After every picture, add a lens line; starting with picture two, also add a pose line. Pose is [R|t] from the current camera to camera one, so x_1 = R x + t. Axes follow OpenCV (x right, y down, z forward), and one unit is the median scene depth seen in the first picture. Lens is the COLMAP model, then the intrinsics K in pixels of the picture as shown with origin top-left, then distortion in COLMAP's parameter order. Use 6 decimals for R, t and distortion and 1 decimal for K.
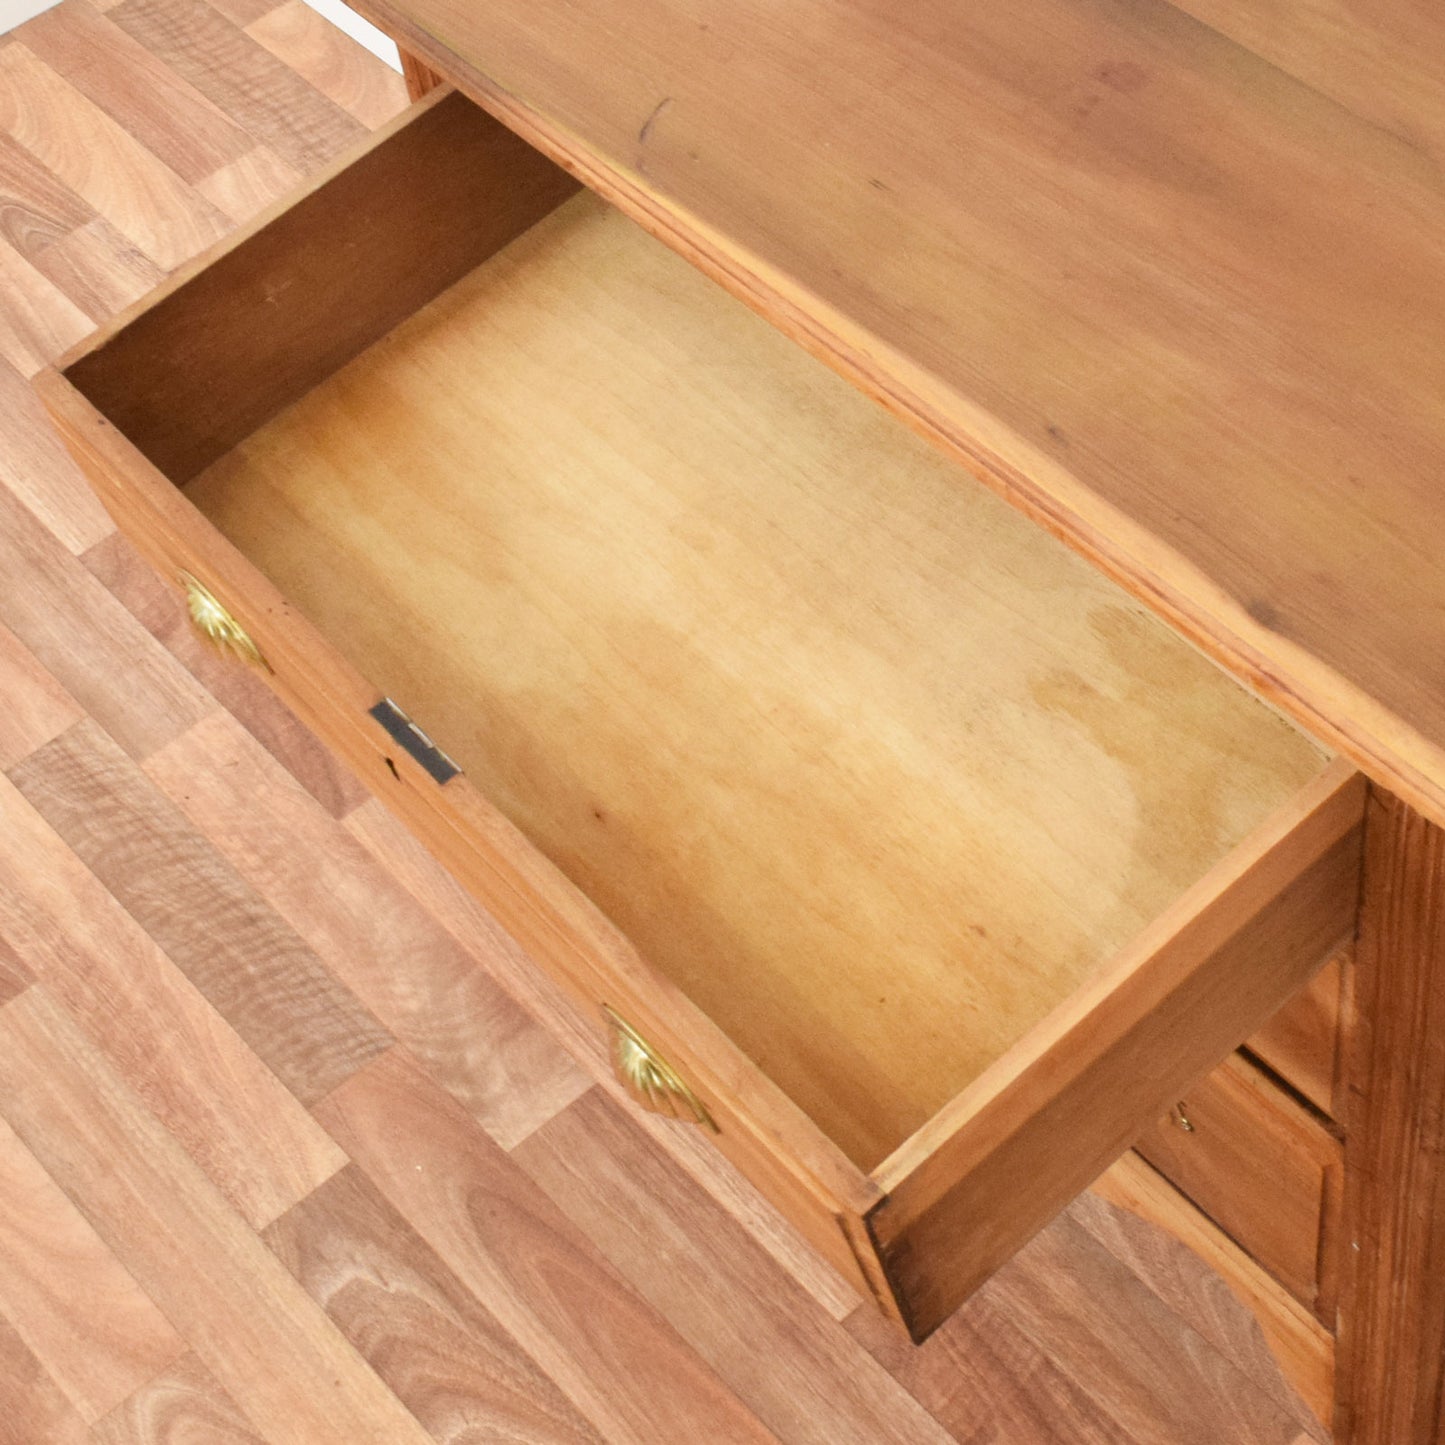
lens RADIAL K [[2955.1, 0, 930.4], [0, 2955.1, 620.9], [0, 0, 1]] dist [-0.036619, 0.000000]
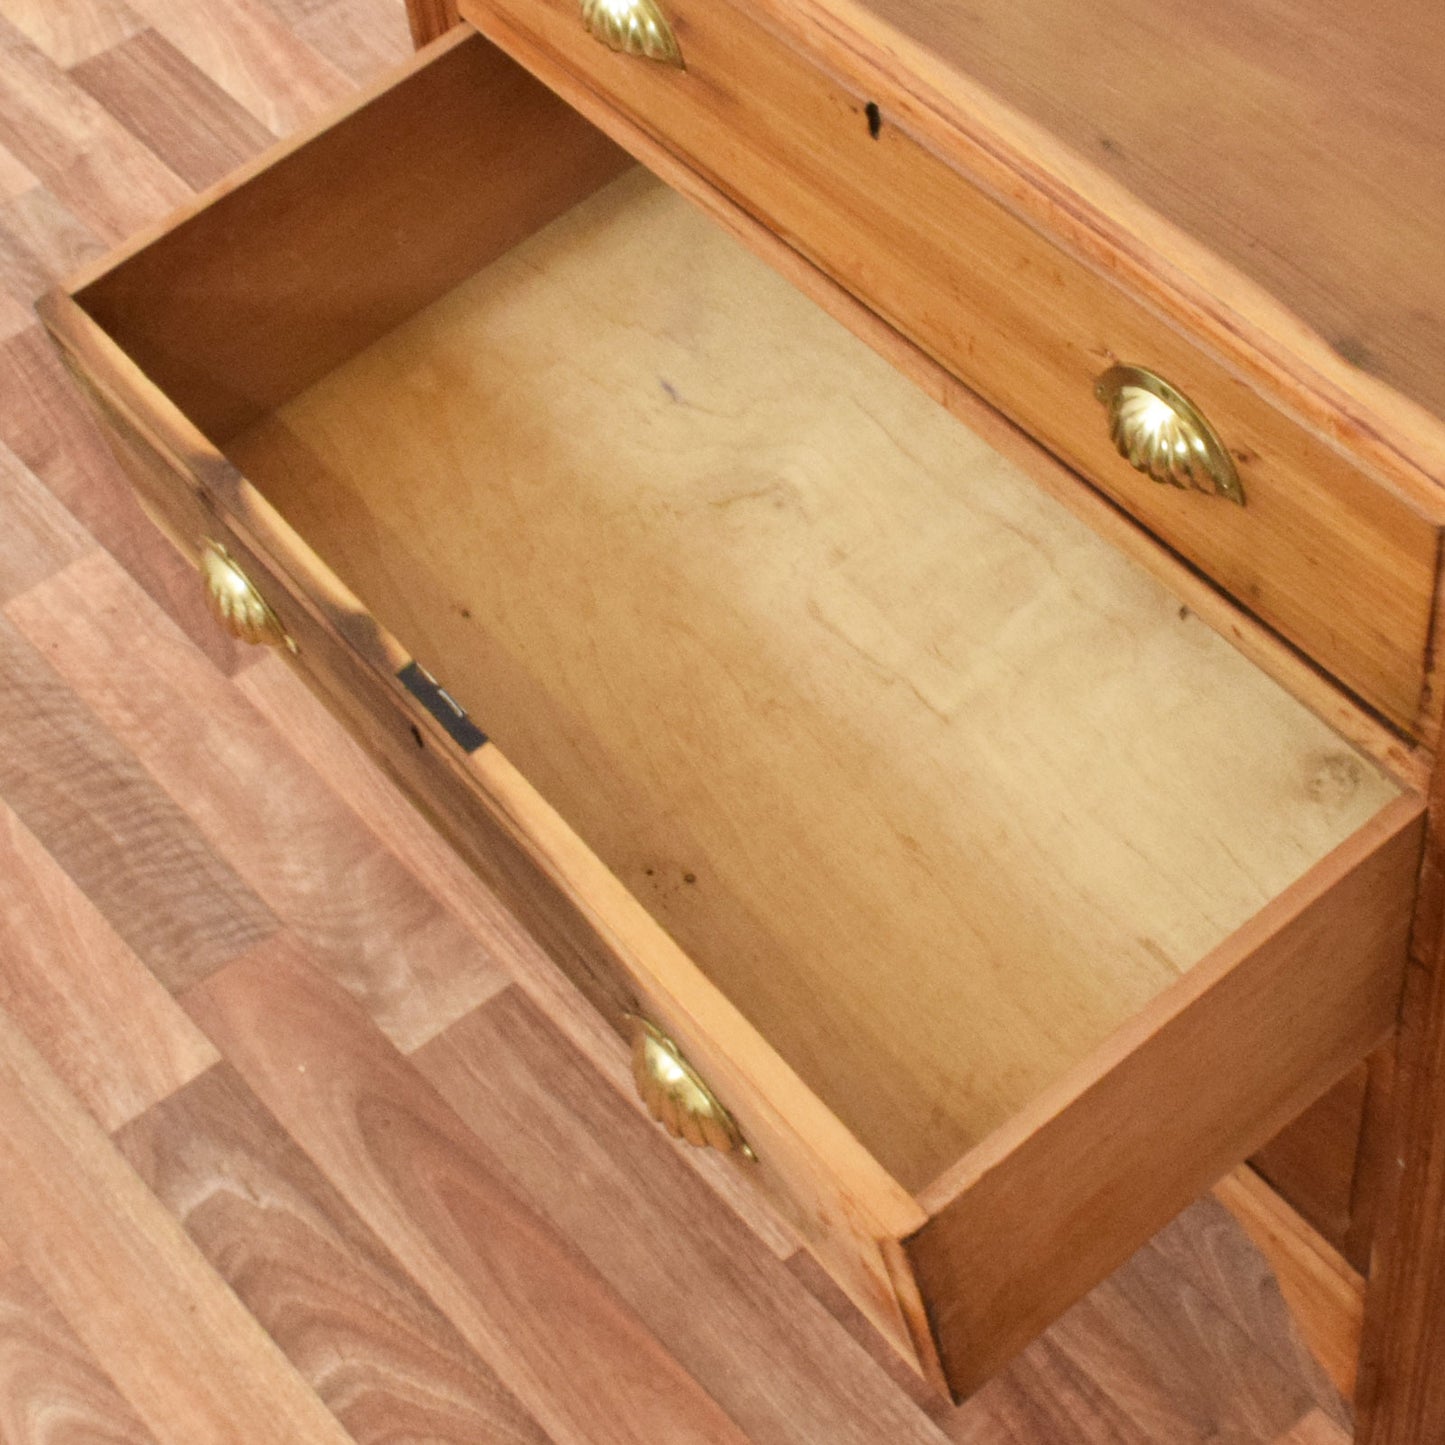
lens RADIAL K [[3209.0, 0, 978.2], [0, 3209.0, 603.9], [0, 0, 1]] dist [-0.015218, 0.000000]
pose [[0.998316, 0.050053, 0.029316, -0.011063], [-0.049539, 0.998610, -0.018009, 0.059662], [-0.030177, 0.016527, 0.999408, 0.058536]]
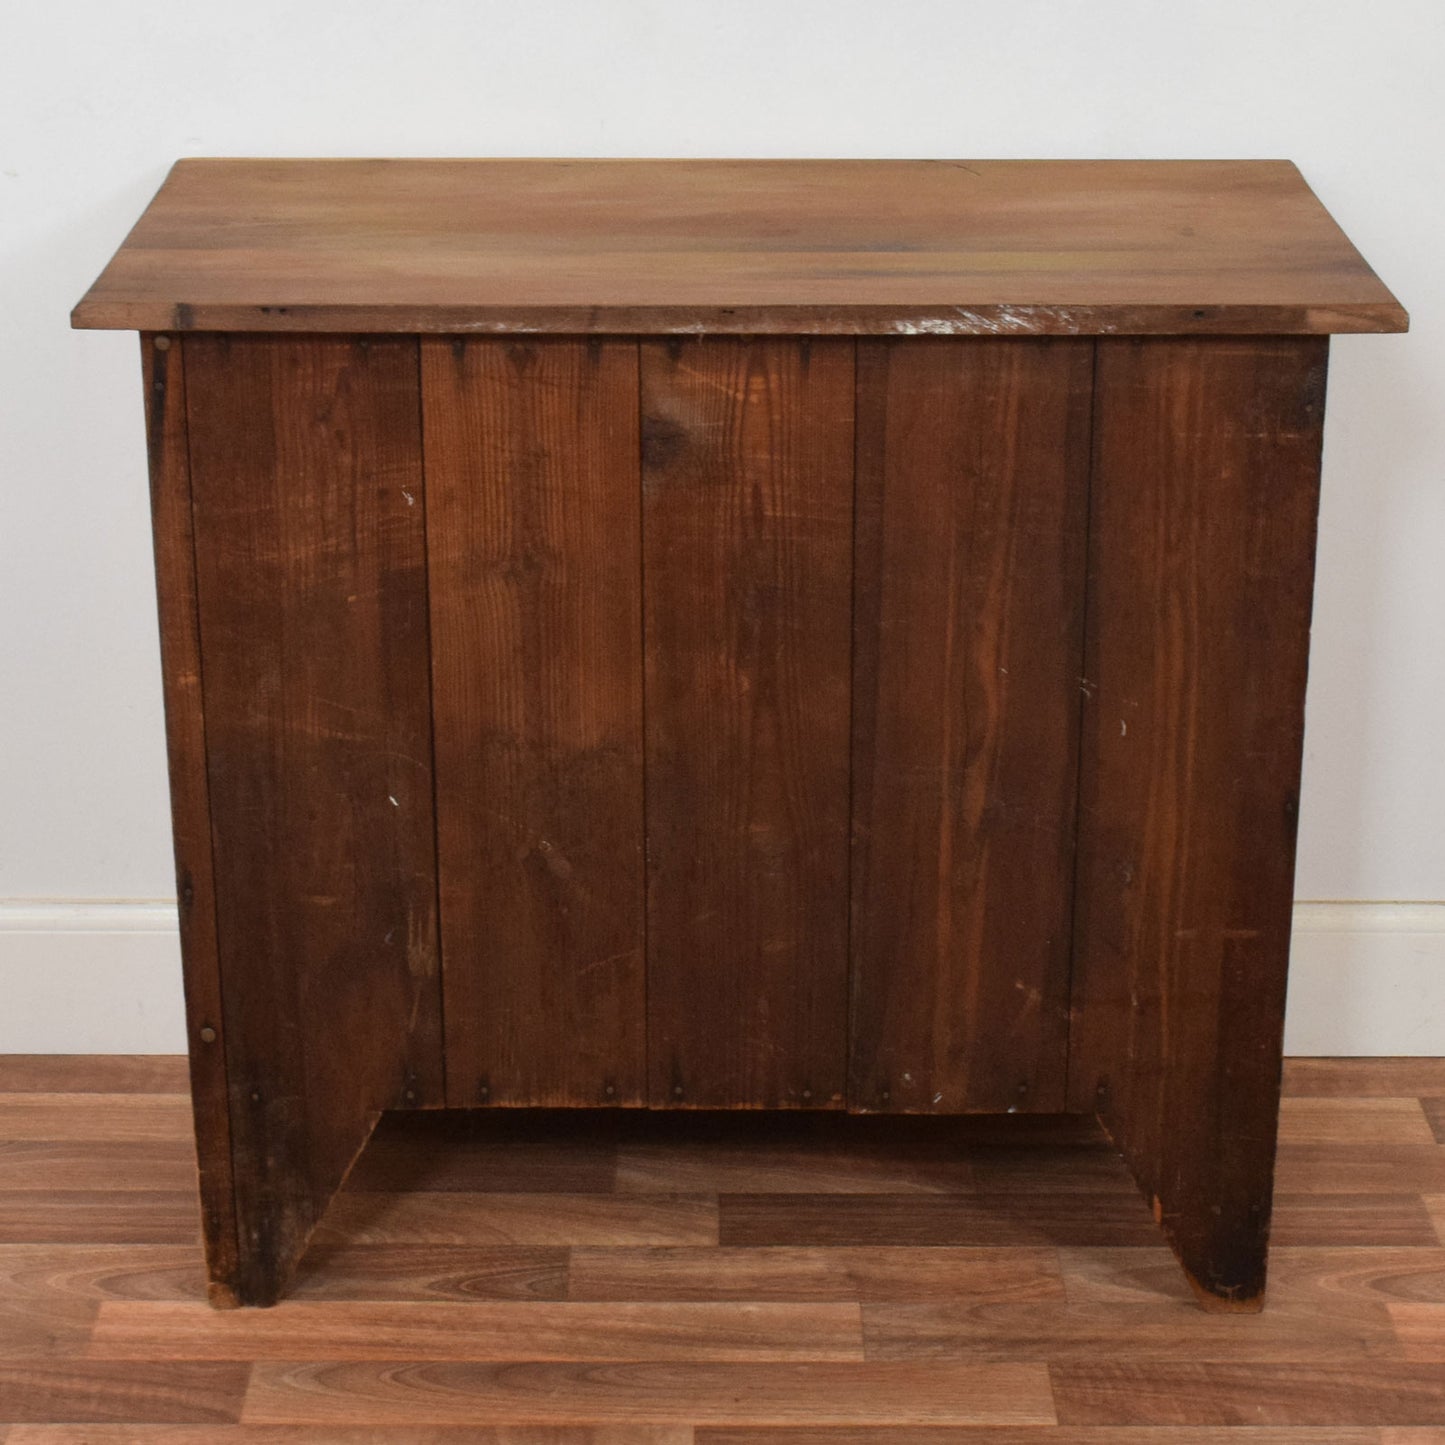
lens RADIAL K [[3349.5, 0, 732.7], [0, 3349.5, 709.3], [0, 0, 1]] dist [-0.015754, 0.000000]
pose [[0.661884, -0.192573, 0.724449, -0.944946], [0.530427, 0.803211, -0.271109, 0.294989], [-0.529677, 0.563709, 0.633778, 0.135331]]
